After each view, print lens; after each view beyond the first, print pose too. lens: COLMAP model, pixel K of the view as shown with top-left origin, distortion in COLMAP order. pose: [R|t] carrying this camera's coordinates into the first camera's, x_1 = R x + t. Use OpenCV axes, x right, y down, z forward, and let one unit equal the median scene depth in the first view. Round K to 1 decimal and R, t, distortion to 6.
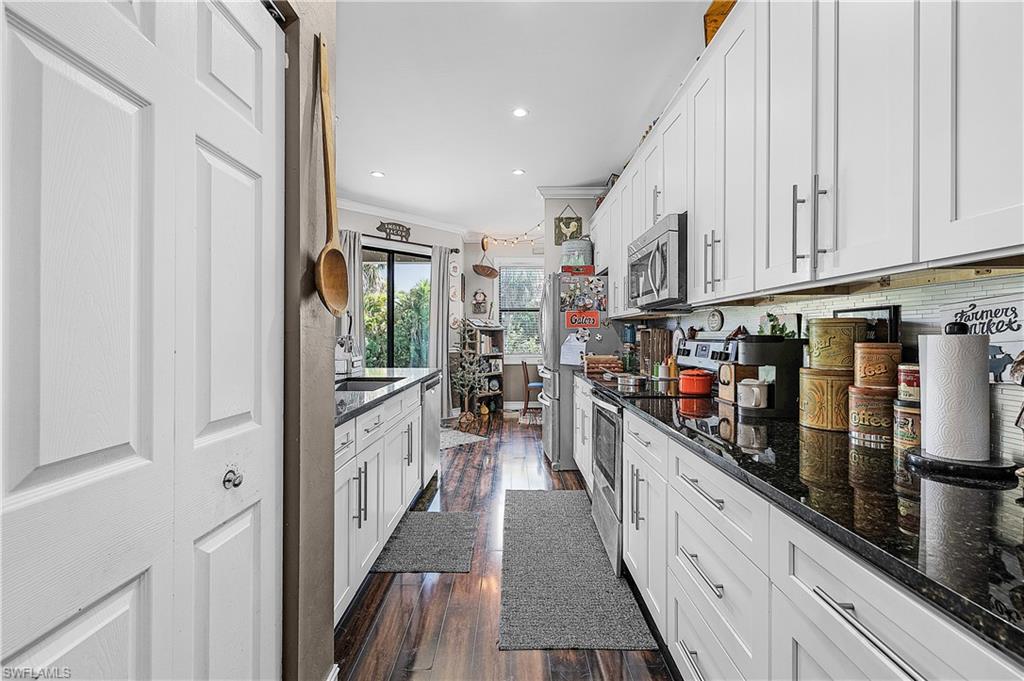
lens RADIAL K [[441.3, 0, 509.3], [0, 441.3, 337.2], [0, 0, 1]] dist [0.003857, 0.000481]
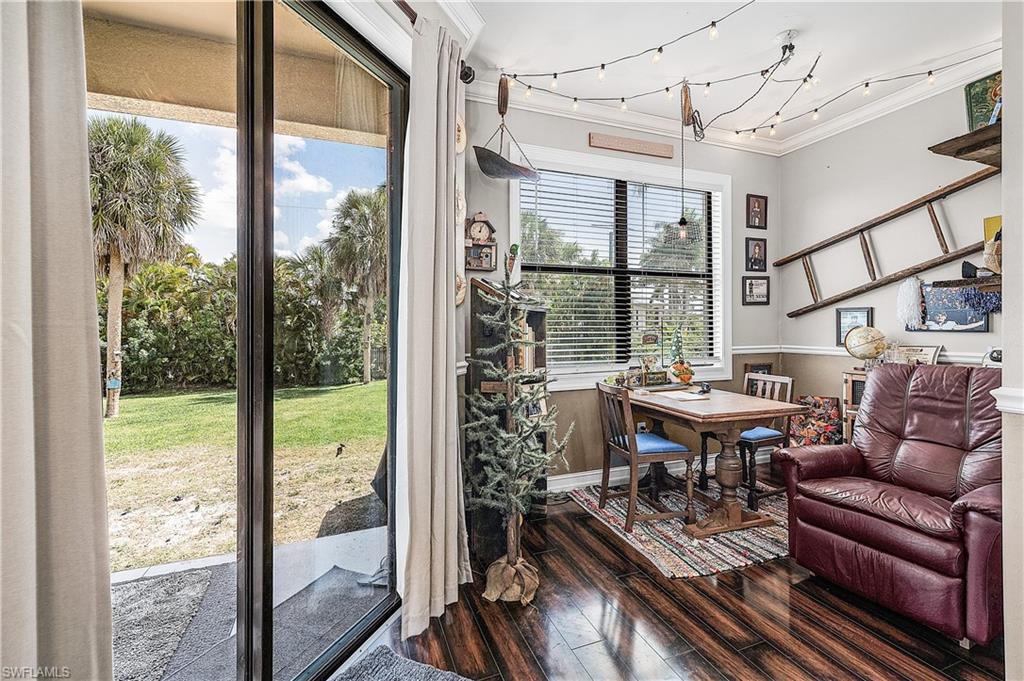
lens RADIAL K [[441.3, 0, 512.0], [0, 441.3, 329.3], [0, 0, 1]] dist [0.003857, 0.000481]
pose [[0.932605, -0.003729, 0.360878, -0.186279], [0.002141, 0.999986, 0.004799, -0.002736], [-0.360891, -0.003703, 0.932601, 0.608367]]
